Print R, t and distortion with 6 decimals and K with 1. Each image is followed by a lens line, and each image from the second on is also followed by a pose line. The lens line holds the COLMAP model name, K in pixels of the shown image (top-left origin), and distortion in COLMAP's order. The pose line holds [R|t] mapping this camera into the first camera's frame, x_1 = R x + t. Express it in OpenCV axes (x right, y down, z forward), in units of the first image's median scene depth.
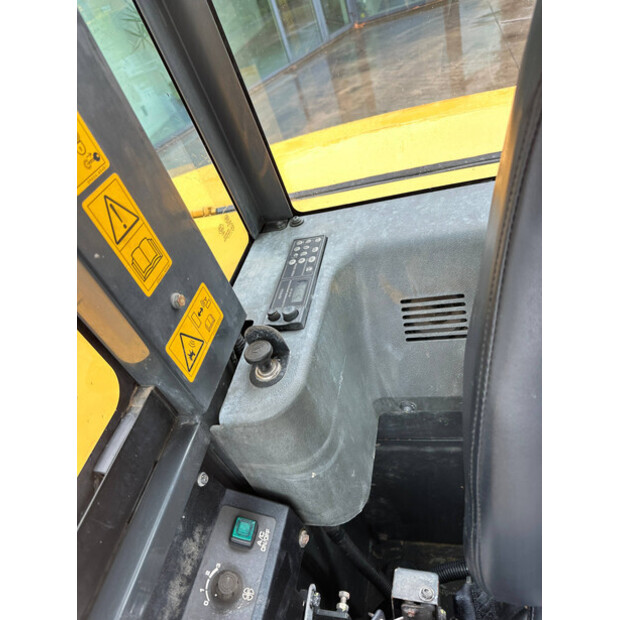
lens RADIAL K [[439.1, 0, 310.0], [0, 439.1, 310.0], [0, 0, 1]] dist [0.077052, -0.101518]
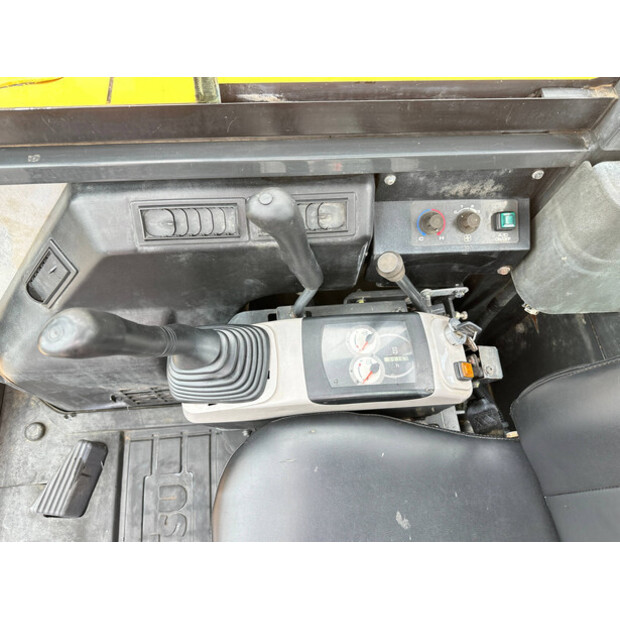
lens RADIAL K [[446.0, 0, 310.0], [0, 446.0, 310.0], [0, 0, 1]] dist [-0.004788, -0.010824]
pose [[0.252455, 0.962985, -0.094479, 0.084854], [-0.732988, 0.254068, 0.631013, 0.148544], [0.631660, -0.090050, 0.769998, -0.413853]]
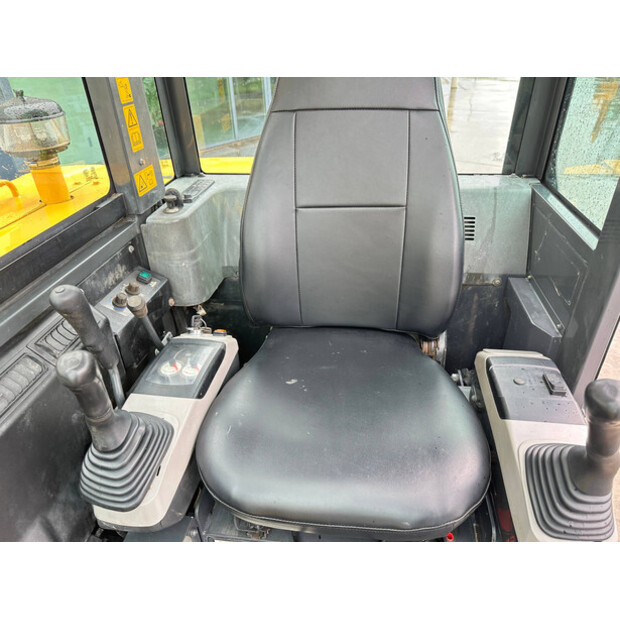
lens RADIAL K [[439.1, 0, 310.0], [0, 439.1, 310.0], [0, 0, 1]] dist [0.077052, -0.101518]
pose [[0.963472, 0.195406, 0.183134, 0.257684], [-0.160247, 0.968542, -0.190386, 0.914026], [-0.214576, 0.154085, 0.964477, -1.212567]]
